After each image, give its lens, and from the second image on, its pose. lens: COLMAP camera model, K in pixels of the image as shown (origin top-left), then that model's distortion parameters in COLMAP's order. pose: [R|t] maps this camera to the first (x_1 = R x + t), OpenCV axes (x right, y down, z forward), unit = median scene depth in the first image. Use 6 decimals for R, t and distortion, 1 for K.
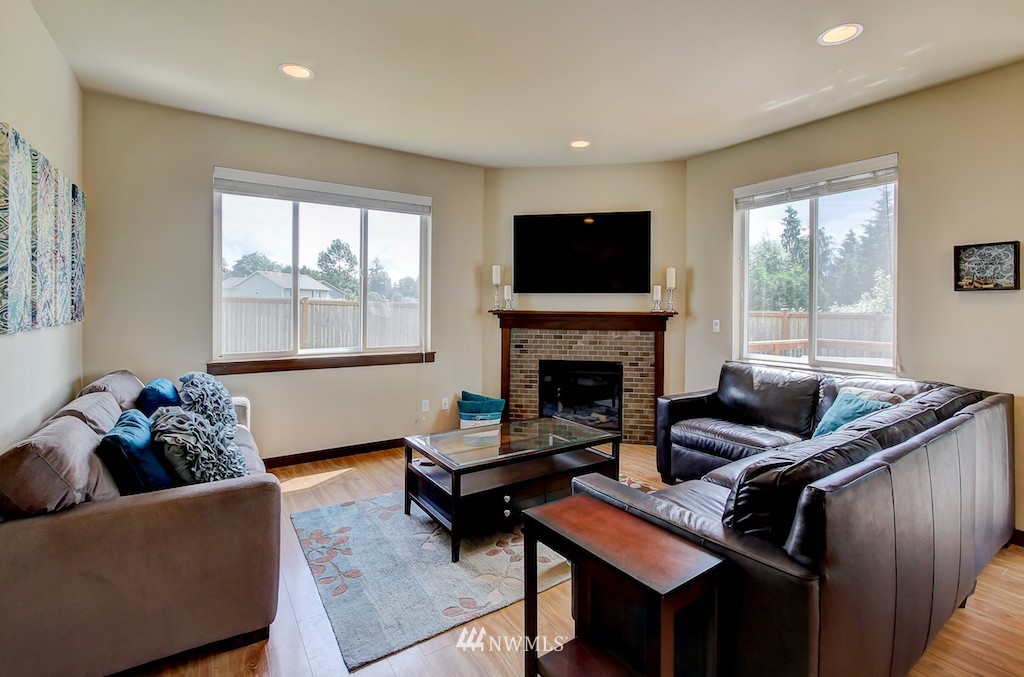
lens RADIAL K [[464.2, 0, 480.5], [0, 464.2, 309.4], [0, 0, 1]] dist [-0.000303, 0.000419]
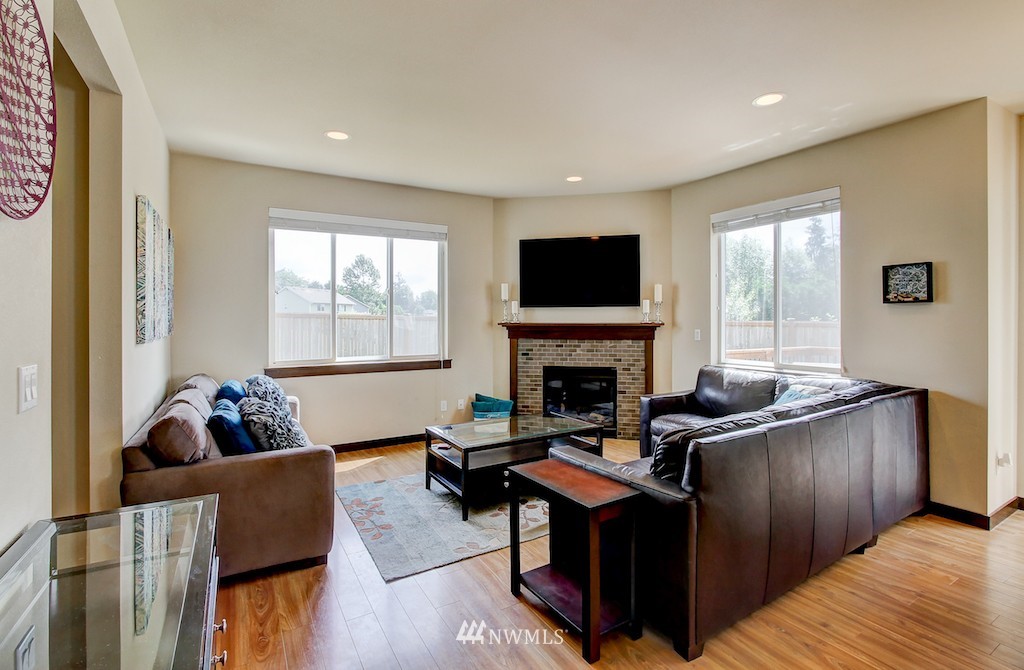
lens RADIAL K [[468.9, 0, 483.2], [0, 468.9, 320.7], [0, 0, 1]] dist [-0.005340, -0.000409]
pose [[0.999027, -0.009245, -0.043132, 0.036245], [0.009163, 0.999956, -0.002093, -0.001921], [0.043150, 0.001696, 0.999067, -0.184901]]
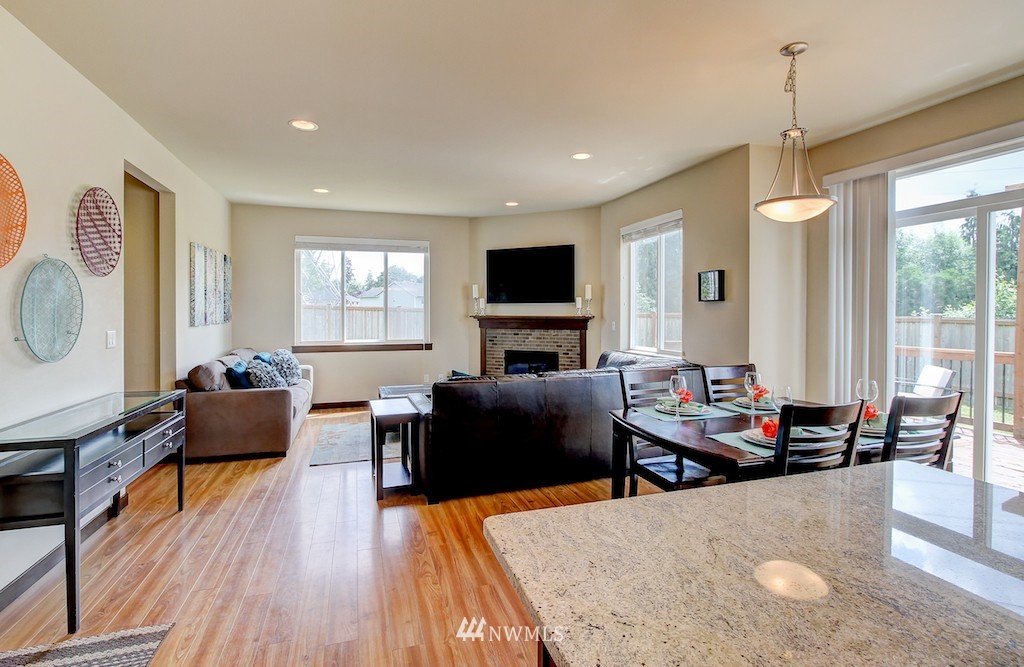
lens RADIAL K [[488.5, 0, 509.5], [0, 488.5, 316.2], [0, 0, 1]] dist [-0.001597, -0.000189]
pose [[0.967456, -0.004364, -0.253000, 0.627070], [0.004923, 0.999987, 0.001577, 0.001830], [0.252990, -0.002771, 0.967465, -0.544937]]
